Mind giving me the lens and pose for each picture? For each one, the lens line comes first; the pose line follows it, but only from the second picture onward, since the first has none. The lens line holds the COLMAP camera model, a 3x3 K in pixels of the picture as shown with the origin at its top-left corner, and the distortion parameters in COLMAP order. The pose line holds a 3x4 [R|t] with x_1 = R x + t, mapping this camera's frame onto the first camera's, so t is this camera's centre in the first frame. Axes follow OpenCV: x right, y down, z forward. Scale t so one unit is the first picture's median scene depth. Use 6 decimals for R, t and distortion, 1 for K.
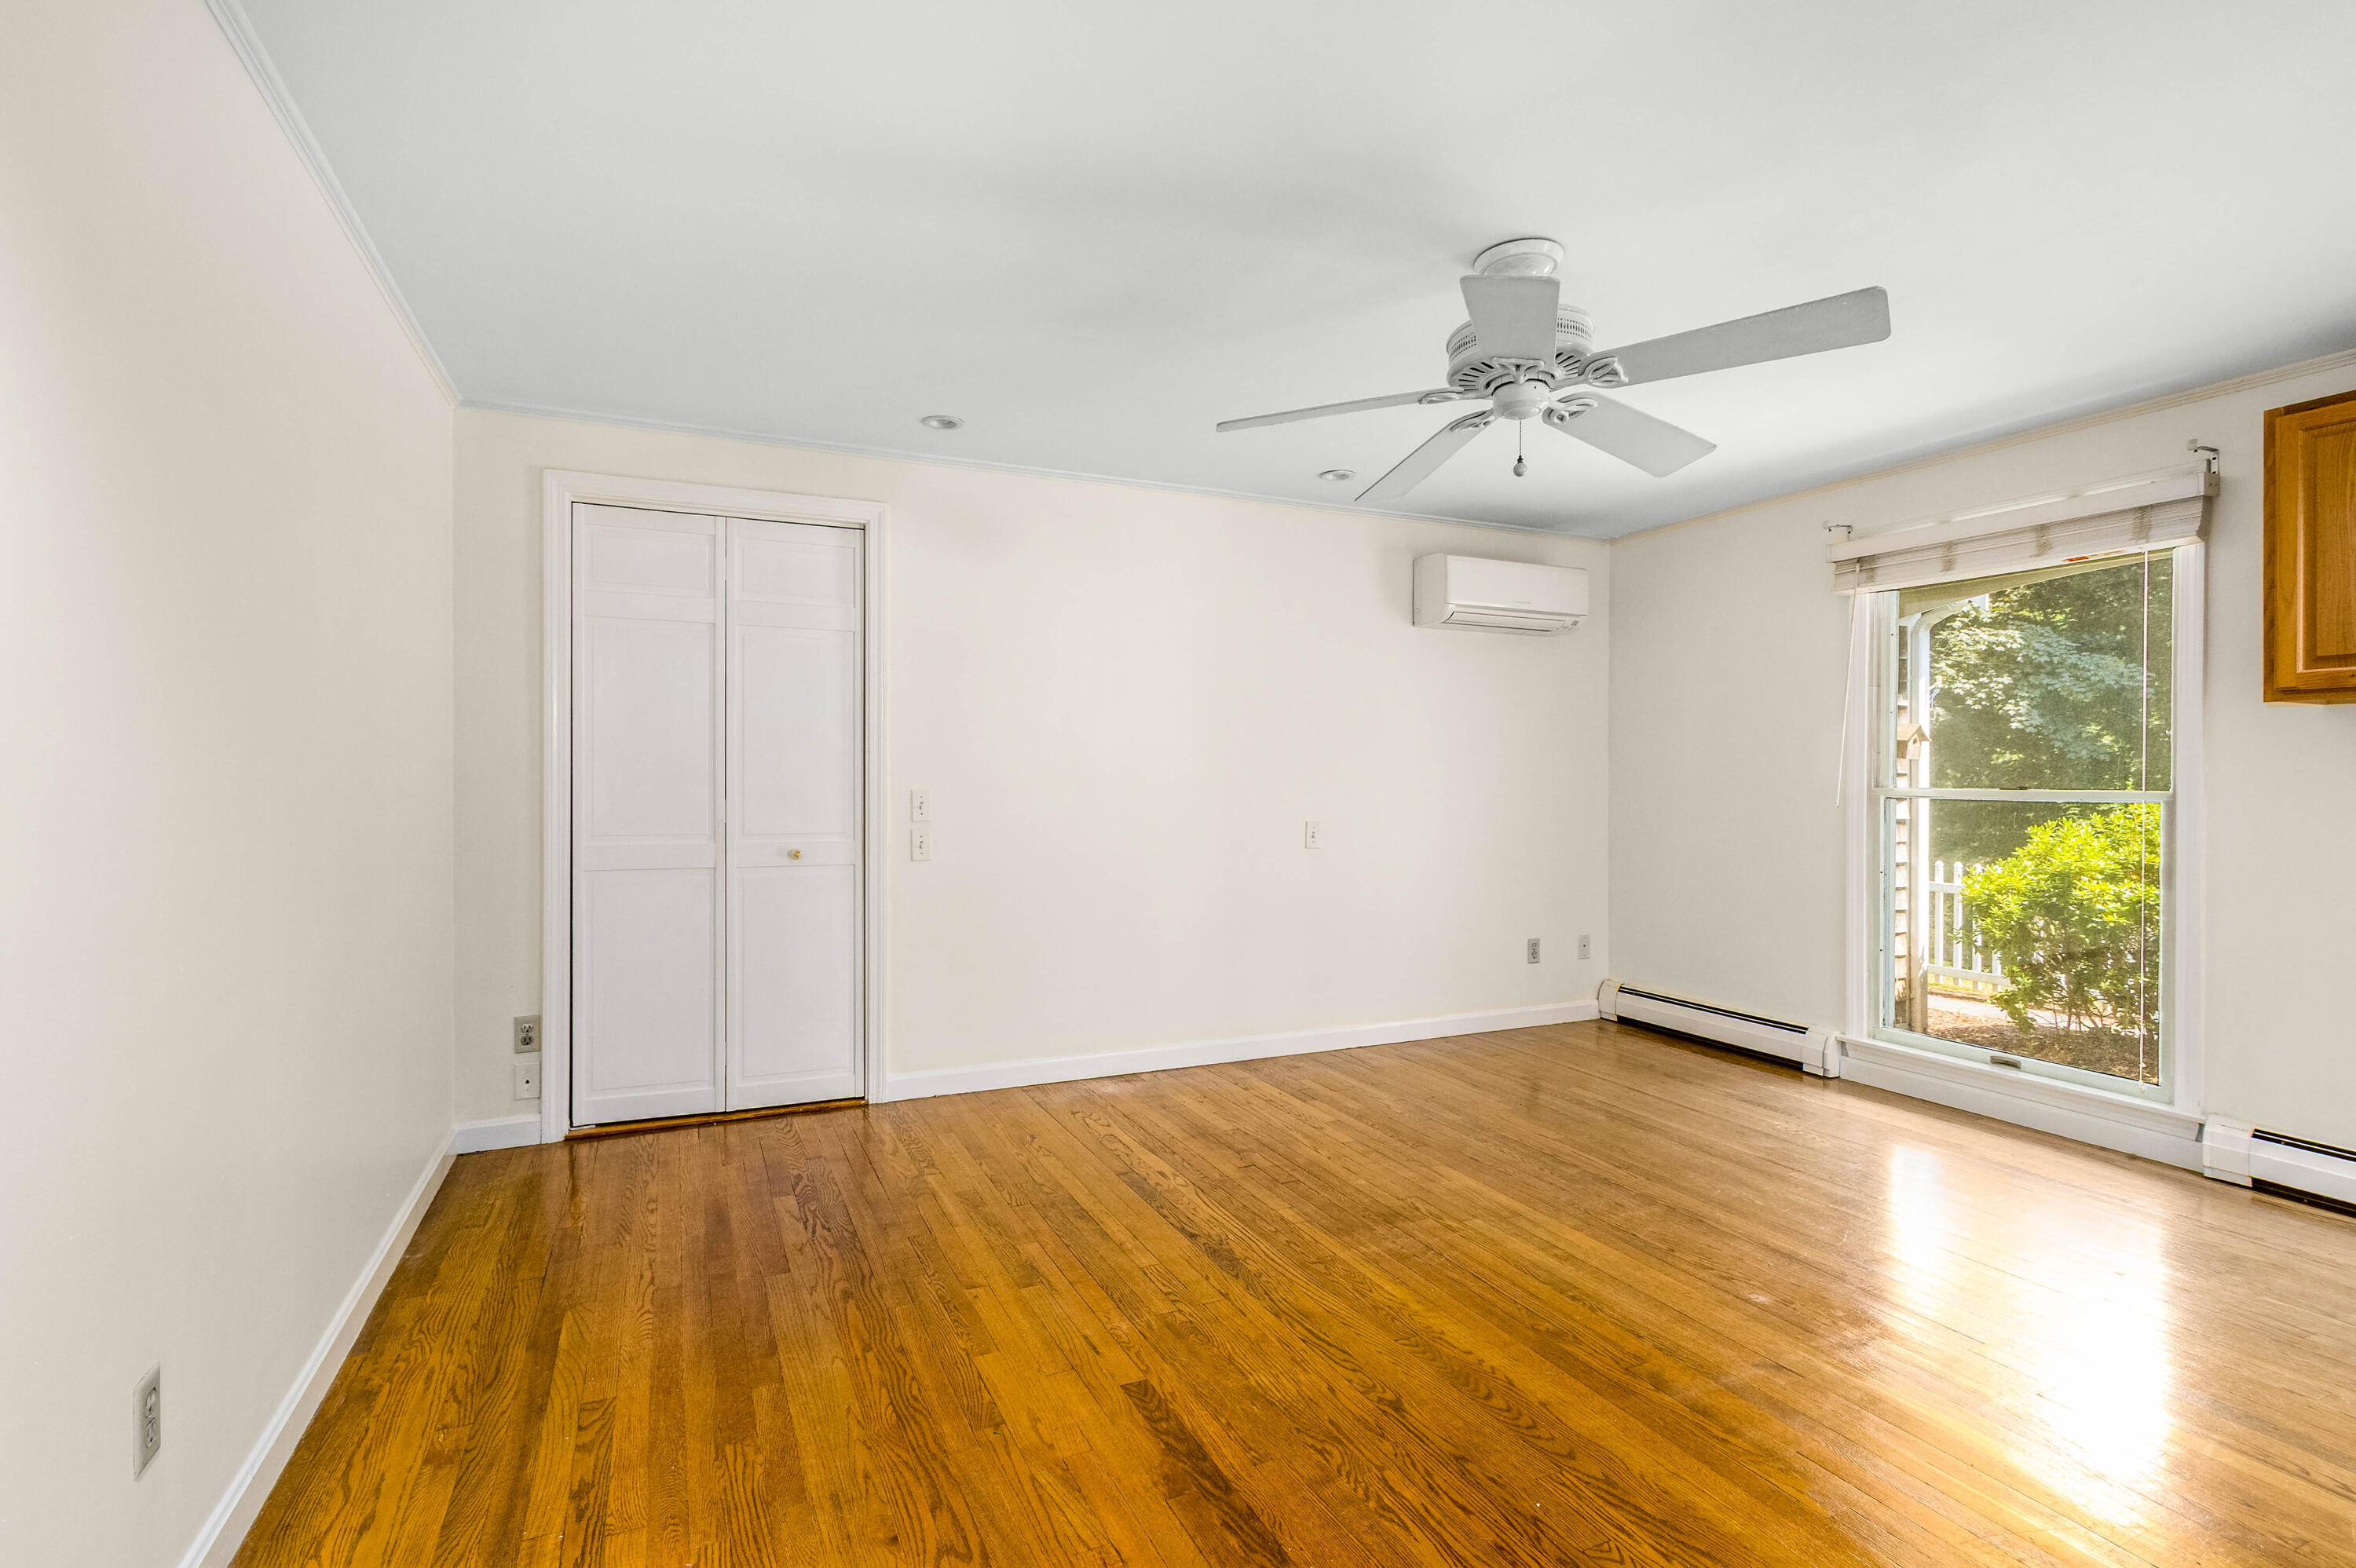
lens RADIAL K [[1085.8, 0, 1159.5], [0, 1085.8, 785.0], [0, 0, 1]] dist [-0.000141, -0.001975]
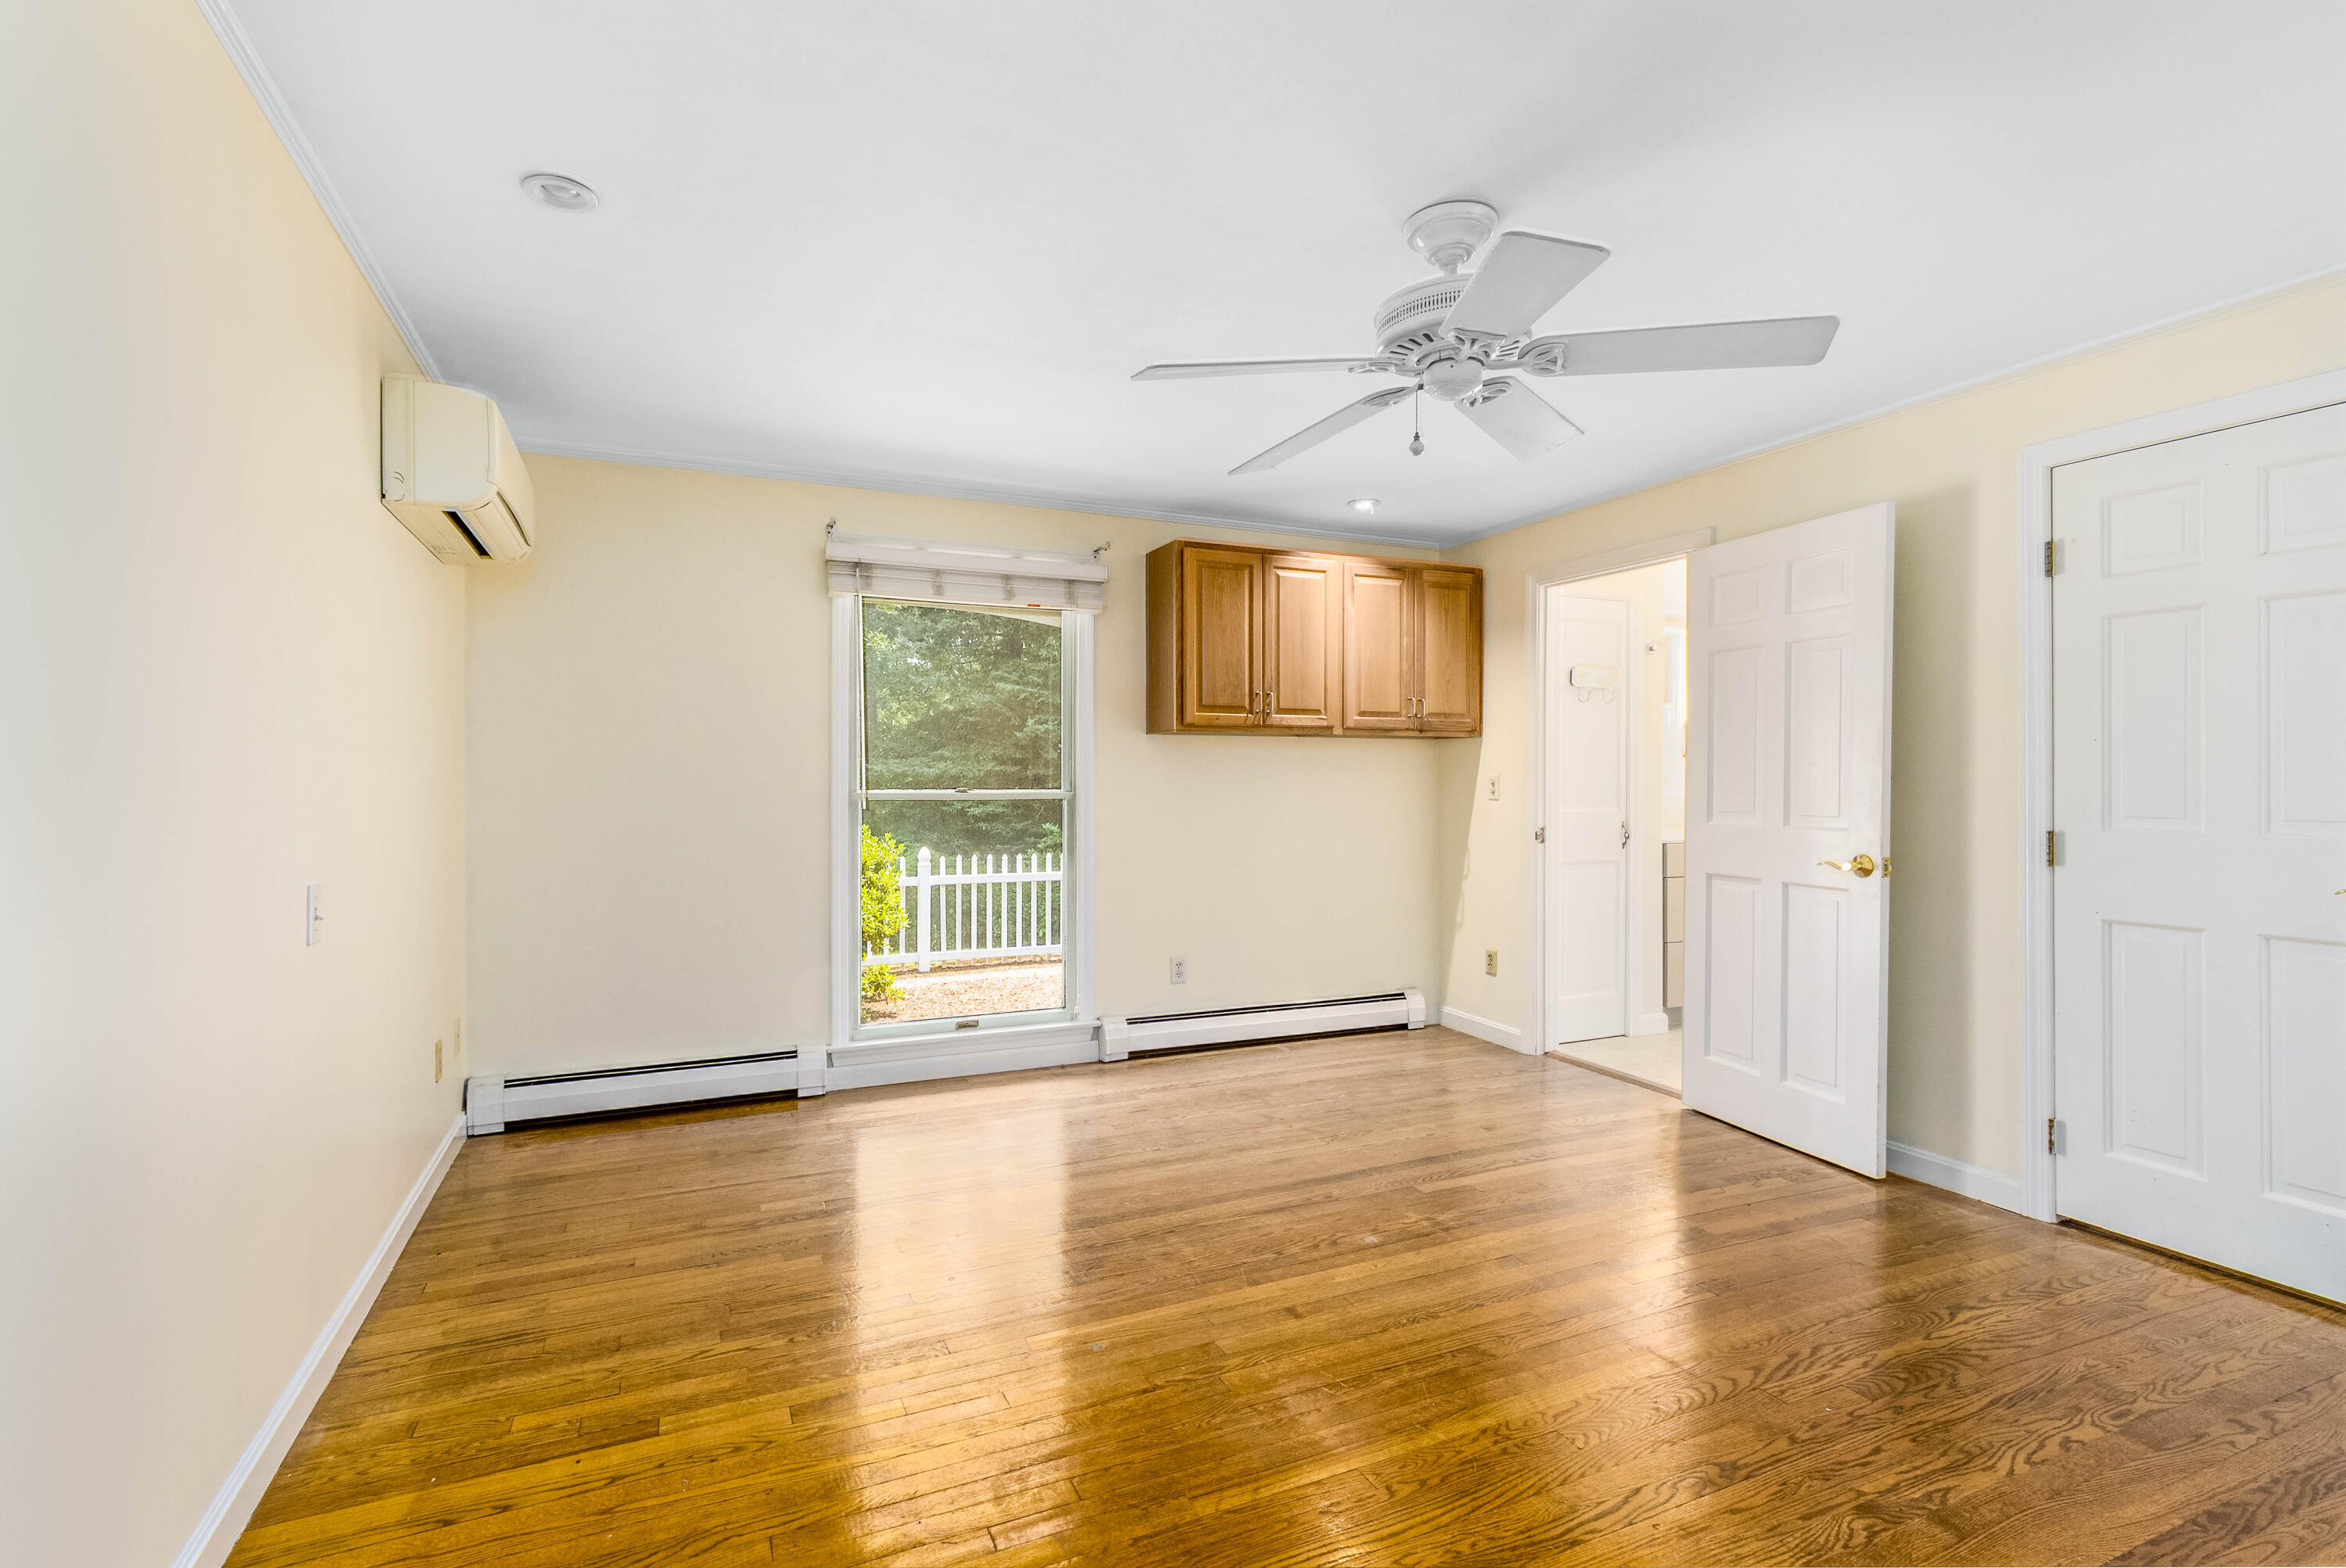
lens RADIAL K [[1081.4, 0, 1155.1], [0, 1081.4, 769.4], [0, 0, 1]] dist [-0.000141, -0.001975]
pose [[-0.002231, 0.001753, 0.999996, -0.400648], [0.008388, 0.999963, -0.001734, -0.016665], [-0.999962, 0.008384, -0.002246, 0.829349]]
